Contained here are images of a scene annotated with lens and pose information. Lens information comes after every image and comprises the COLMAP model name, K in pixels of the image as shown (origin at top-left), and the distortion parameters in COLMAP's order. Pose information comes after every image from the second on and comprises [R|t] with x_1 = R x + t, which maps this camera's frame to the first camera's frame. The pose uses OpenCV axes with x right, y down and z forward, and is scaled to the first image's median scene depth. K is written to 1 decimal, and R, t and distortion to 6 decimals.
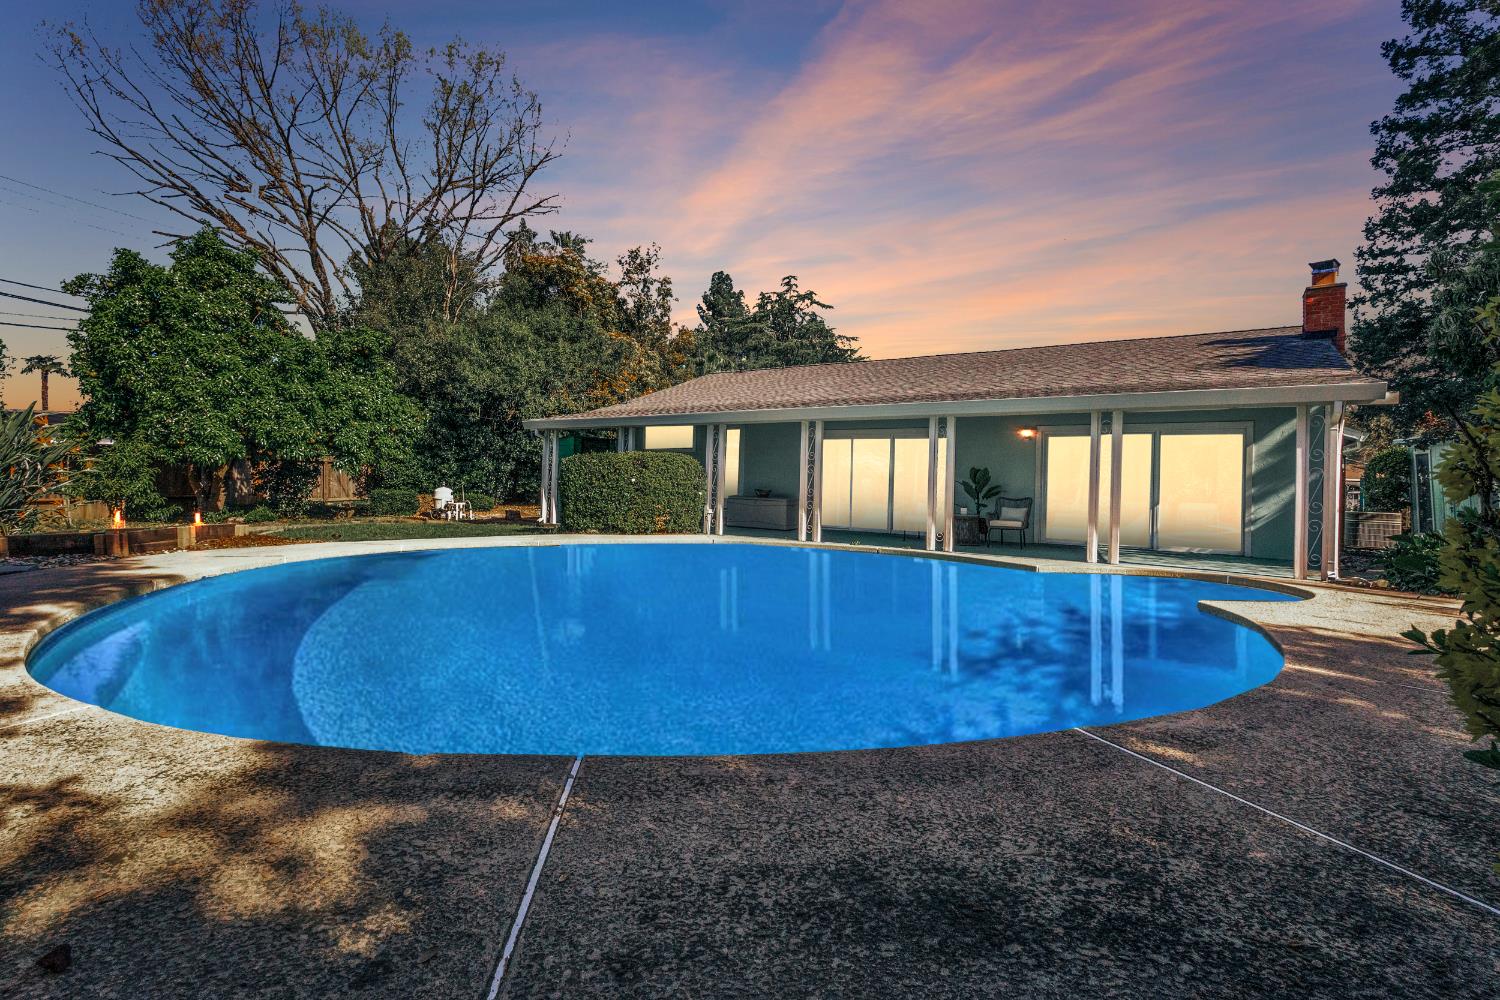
lens RADIAL K [[701.7, 0, 746.5], [0, 701.7, 494.7], [0, 0, 1]] dist [-0.002296, 0.000012]
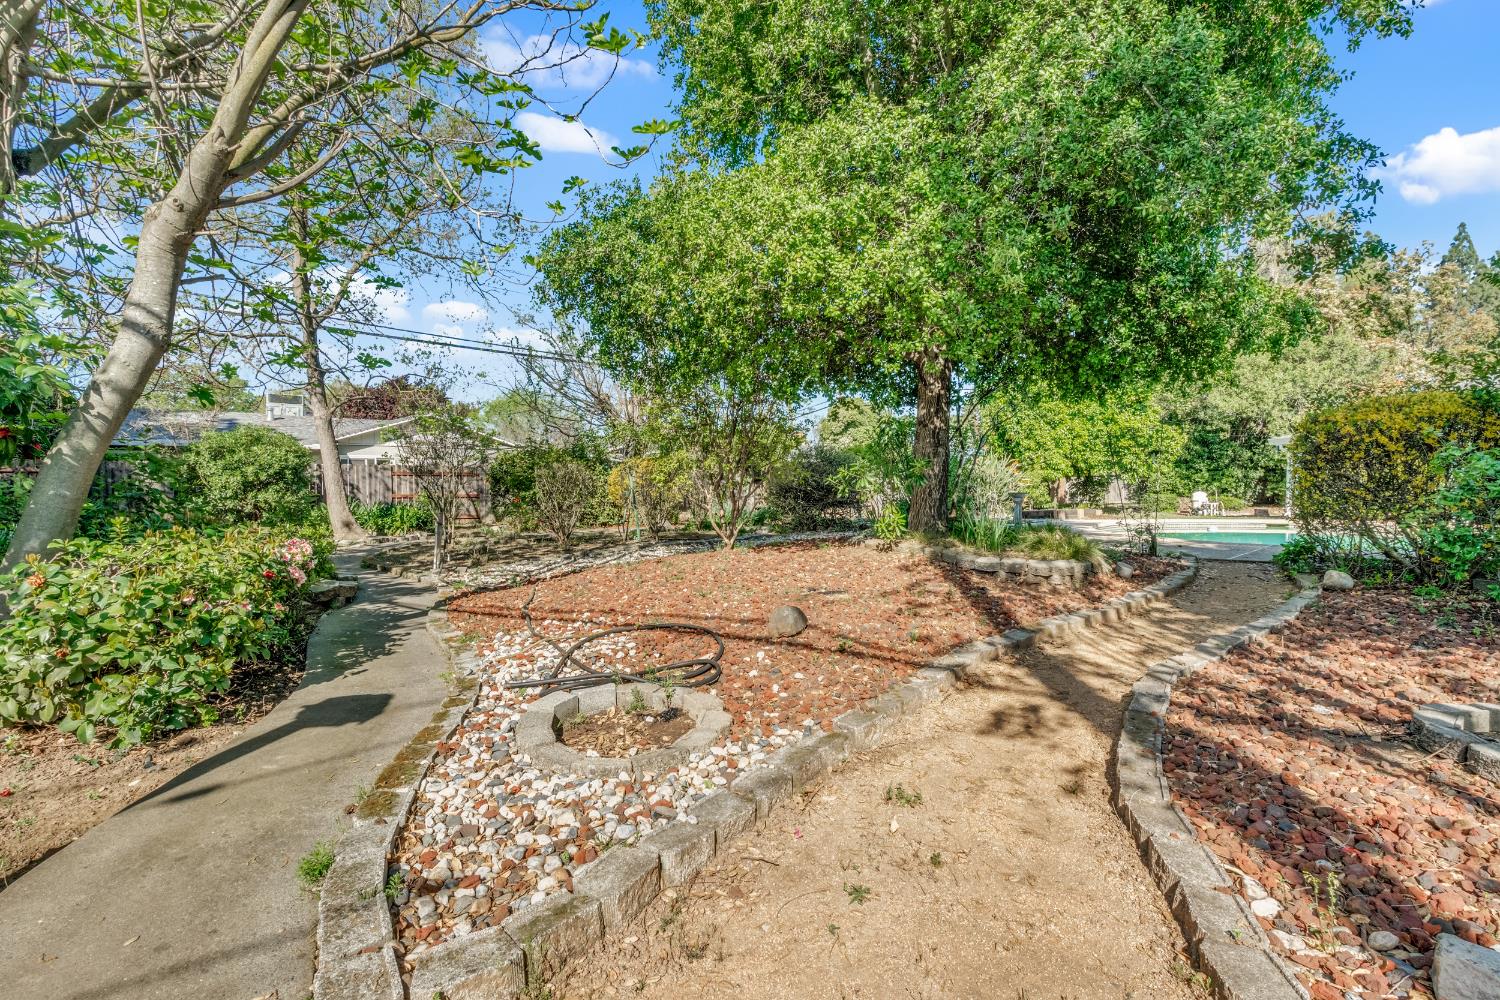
lens RADIAL K [[713.1, 0, 744.8], [0, 713.1, 495.7], [0, 0, 1]] dist [0.000368, -0.000532]
pose [[0.580348, -0.016093, -0.814209, 0.146137], [0.004207, 0.999851, -0.016764, 0.014110], [0.814357, 0.006303, 0.580330, -0.424324]]
